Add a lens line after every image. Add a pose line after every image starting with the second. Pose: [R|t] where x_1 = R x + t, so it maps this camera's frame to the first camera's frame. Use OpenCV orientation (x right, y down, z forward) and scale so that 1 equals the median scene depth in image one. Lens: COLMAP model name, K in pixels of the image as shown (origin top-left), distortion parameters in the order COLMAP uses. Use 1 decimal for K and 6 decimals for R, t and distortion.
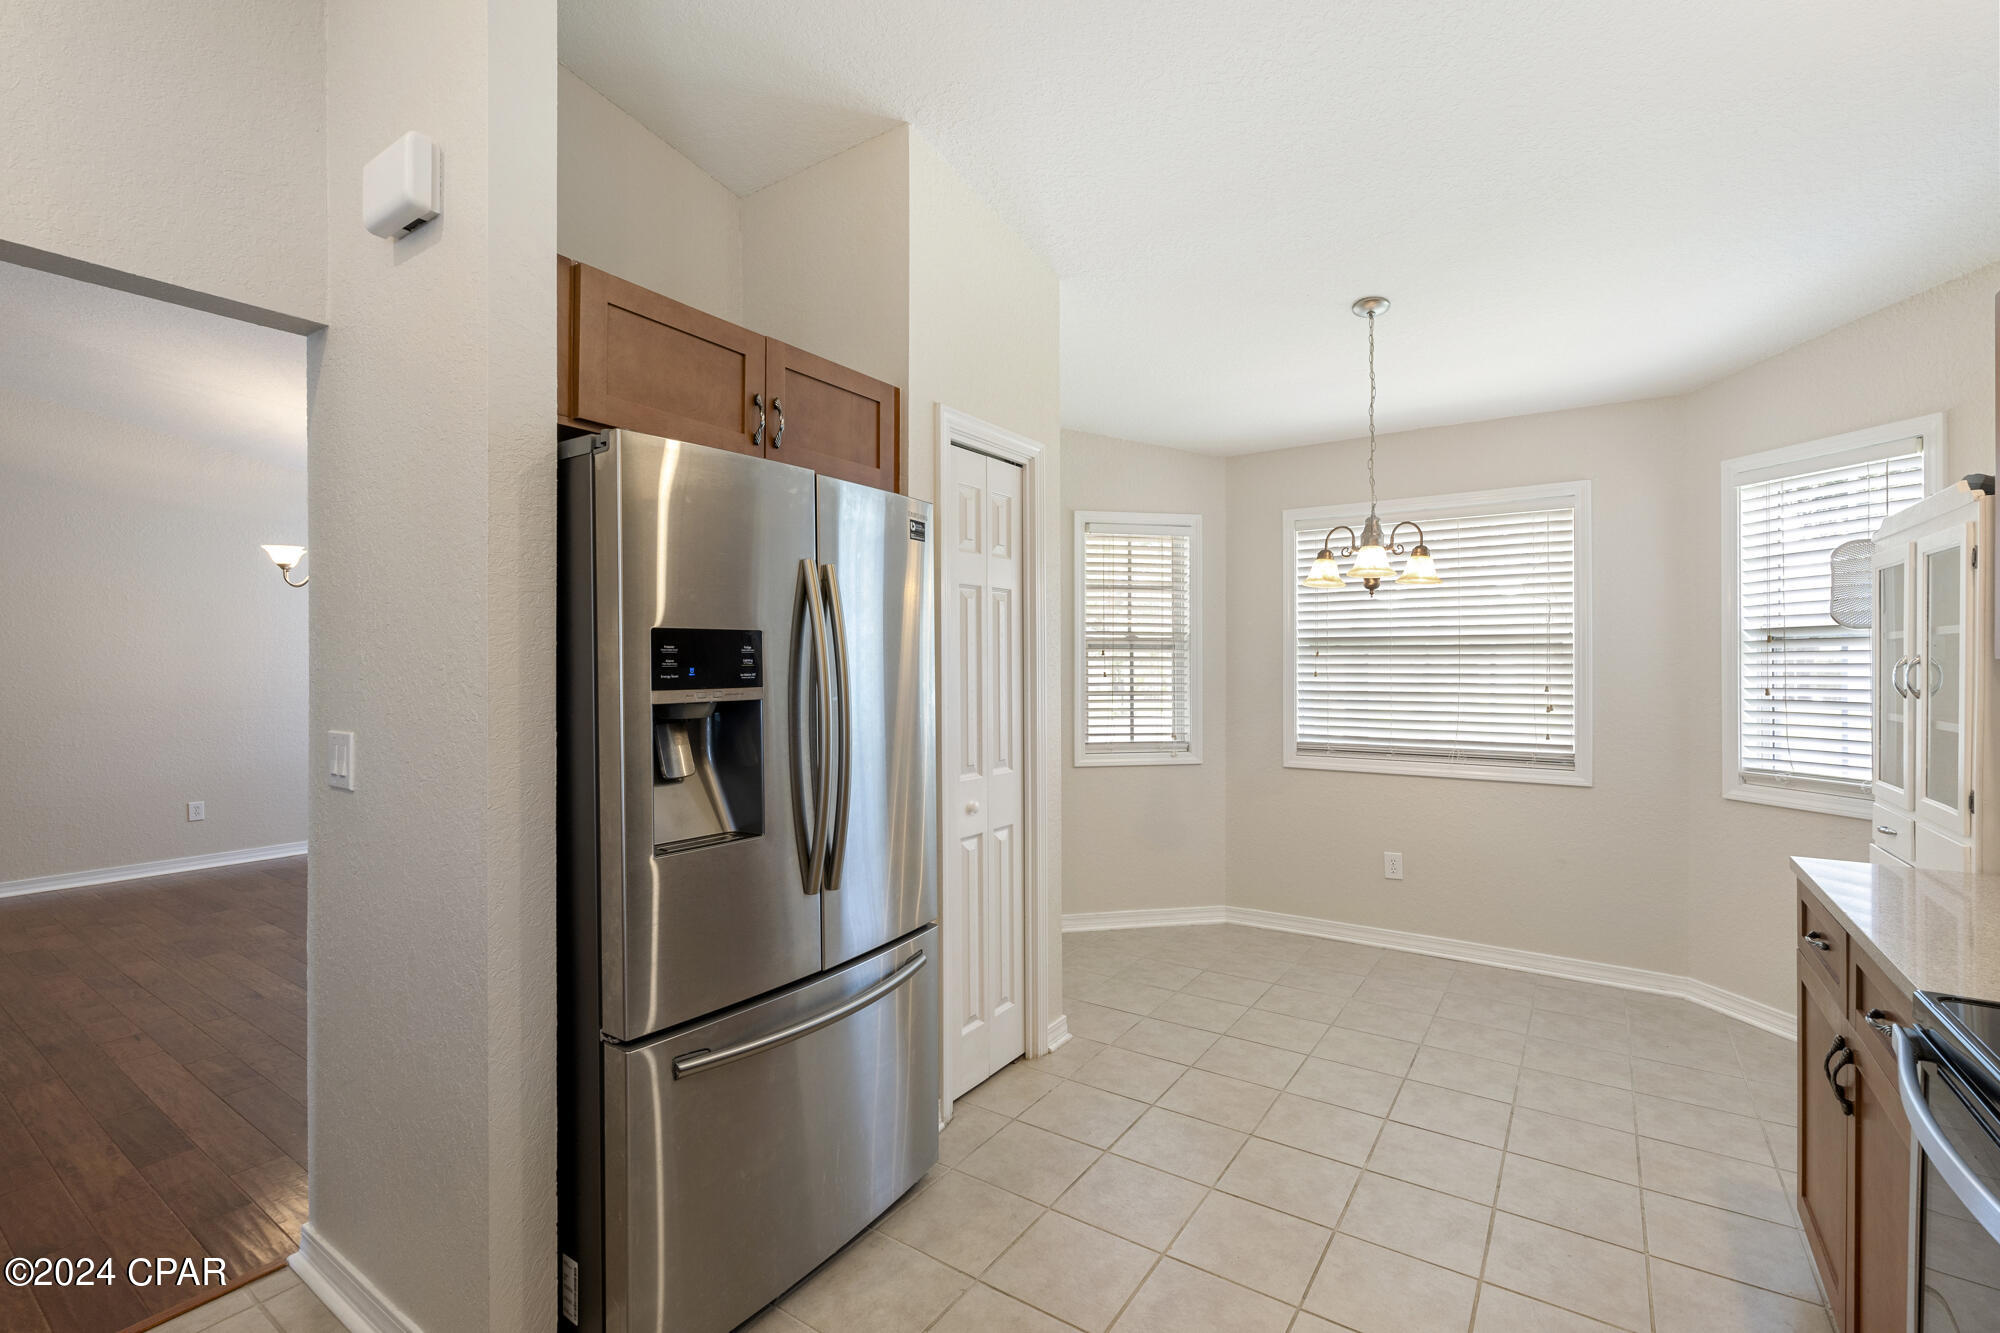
lens RADIAL K [[883.2, 0, 998.7], [0, 883.2, 662.6], [0, 0, 1]] dist [-0.004319, 0.000277]
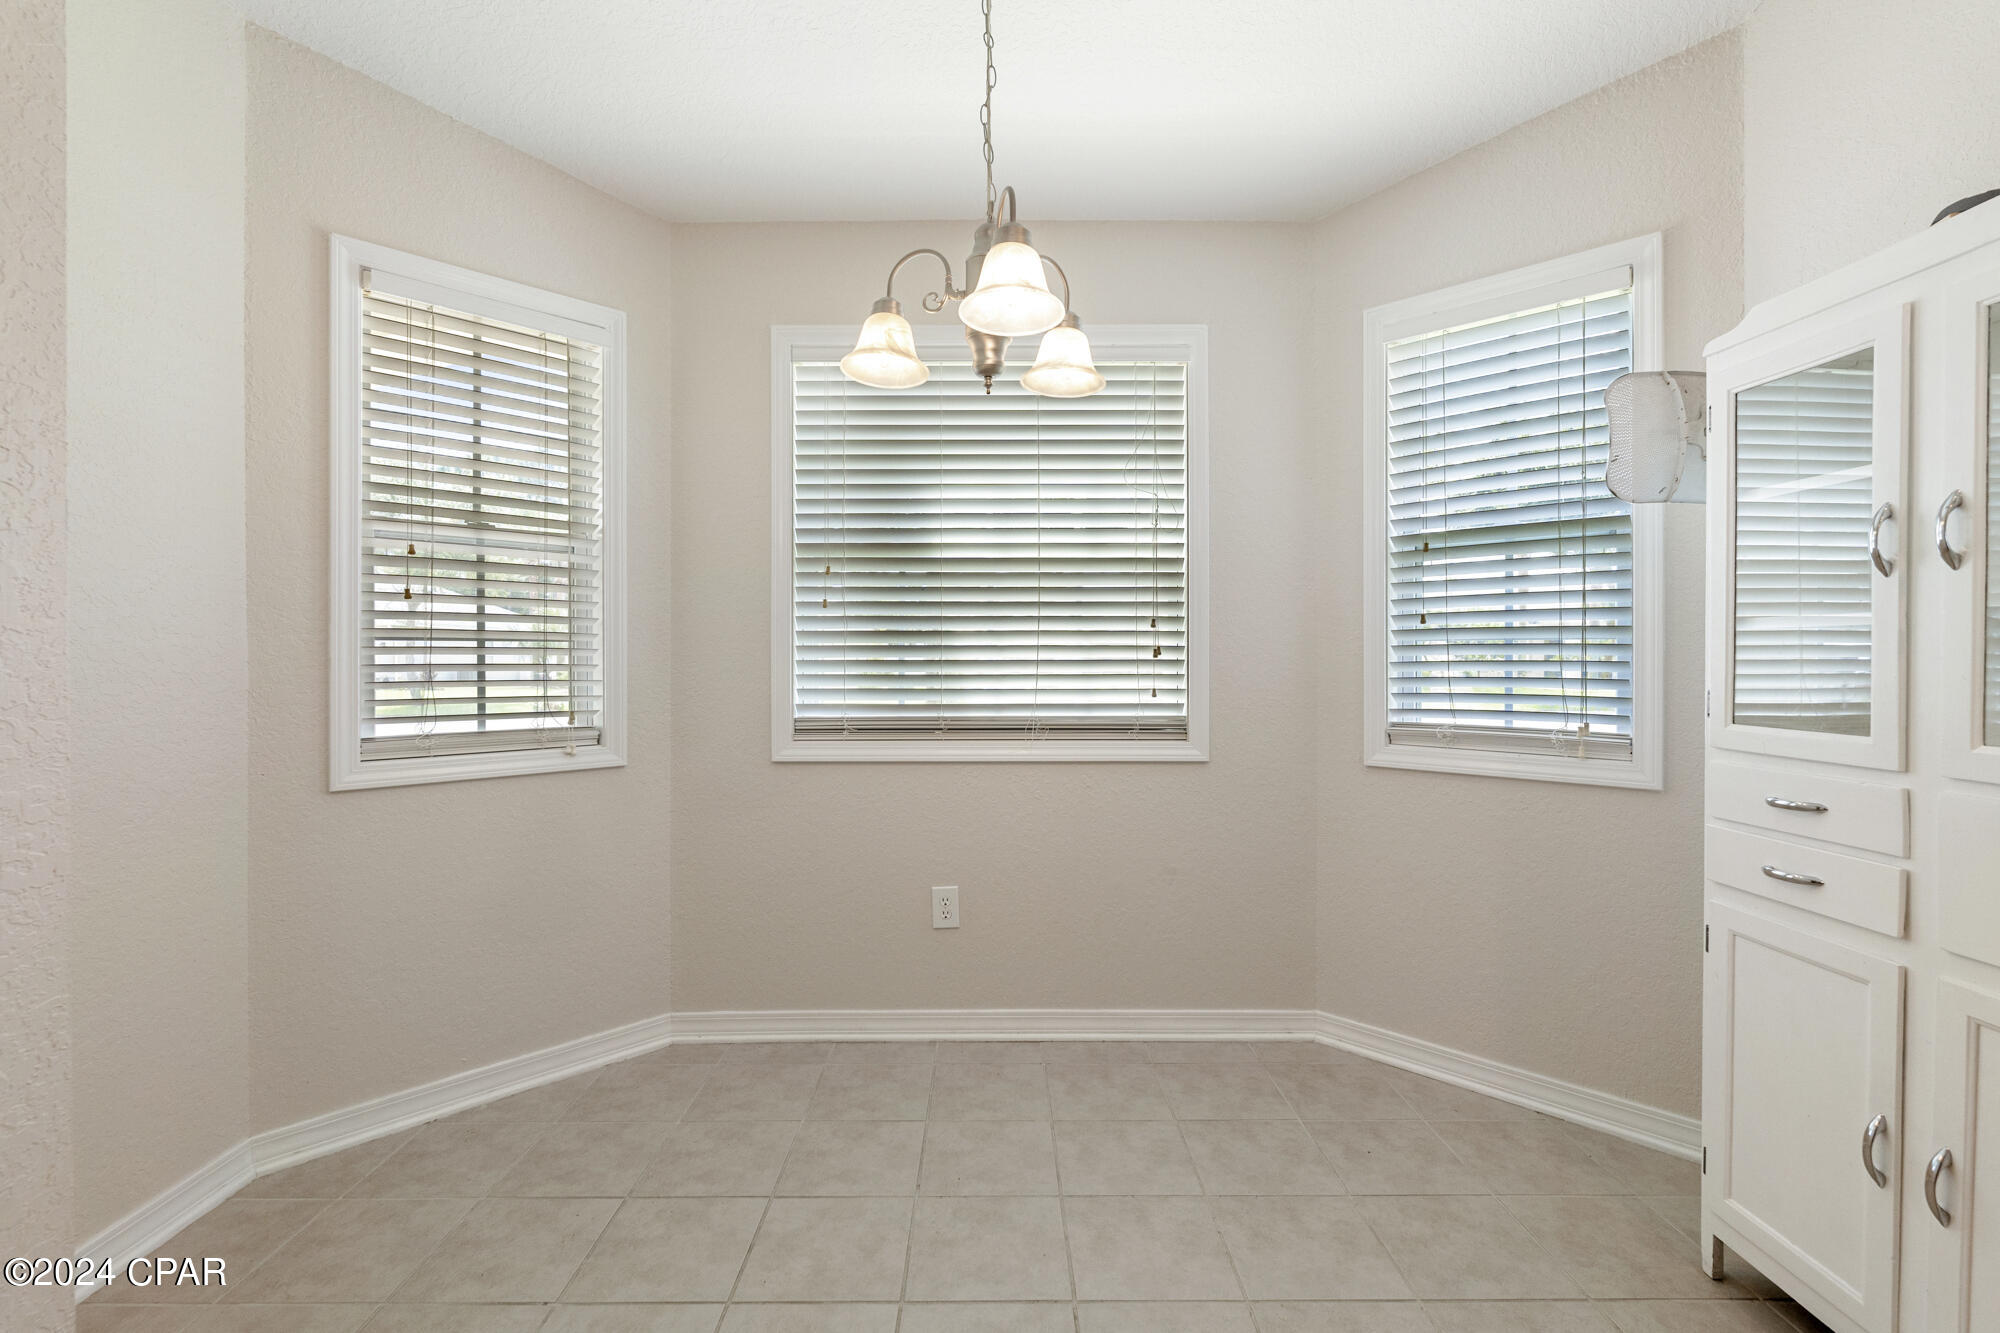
lens RADIAL K [[883.2, 0, 998.7], [0, 883.2, 662.6], [0, 0, 1]] dist [-0.004319, 0.000277]
pose [[0.822772, -0.002748, 0.568366, 0.132119], [-0.002292, 0.999964, 0.008153, 0.055370], [-0.568368, -0.008011, 0.822736, 0.505804]]
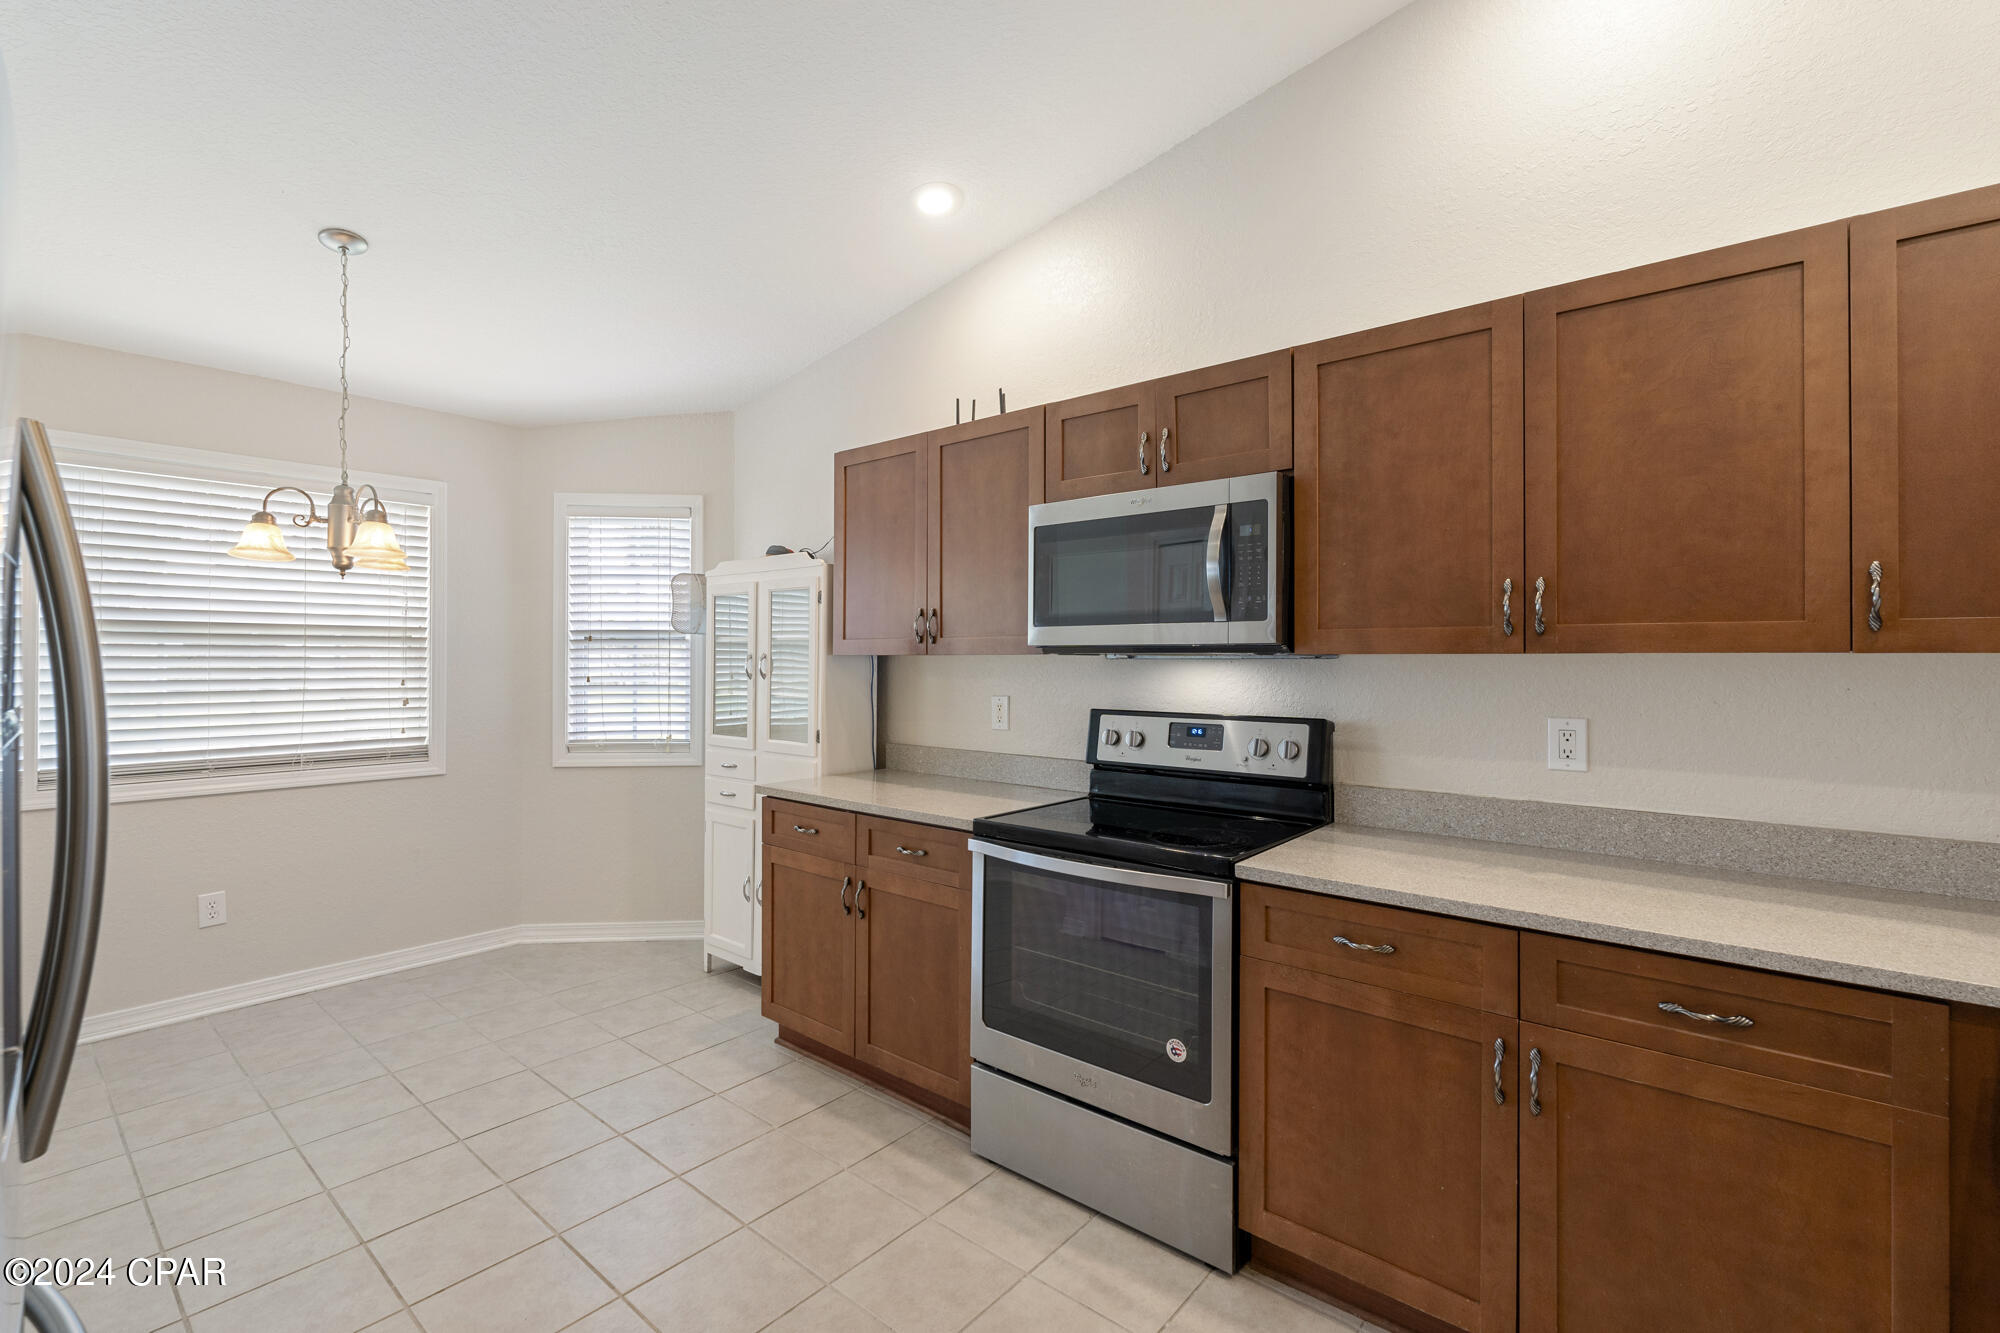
lens RADIAL K [[888.6, 0, 1000.7], [0, 888.6, 647.0], [0, 0, 1]] dist [-0.002147, -0.000174]
pose [[0.102293, 0.014285, 0.994652, -0.310066], [-0.002940, 0.999897, -0.014058, 0.001840], [-0.994750, -0.001486, 0.102325, 0.227158]]
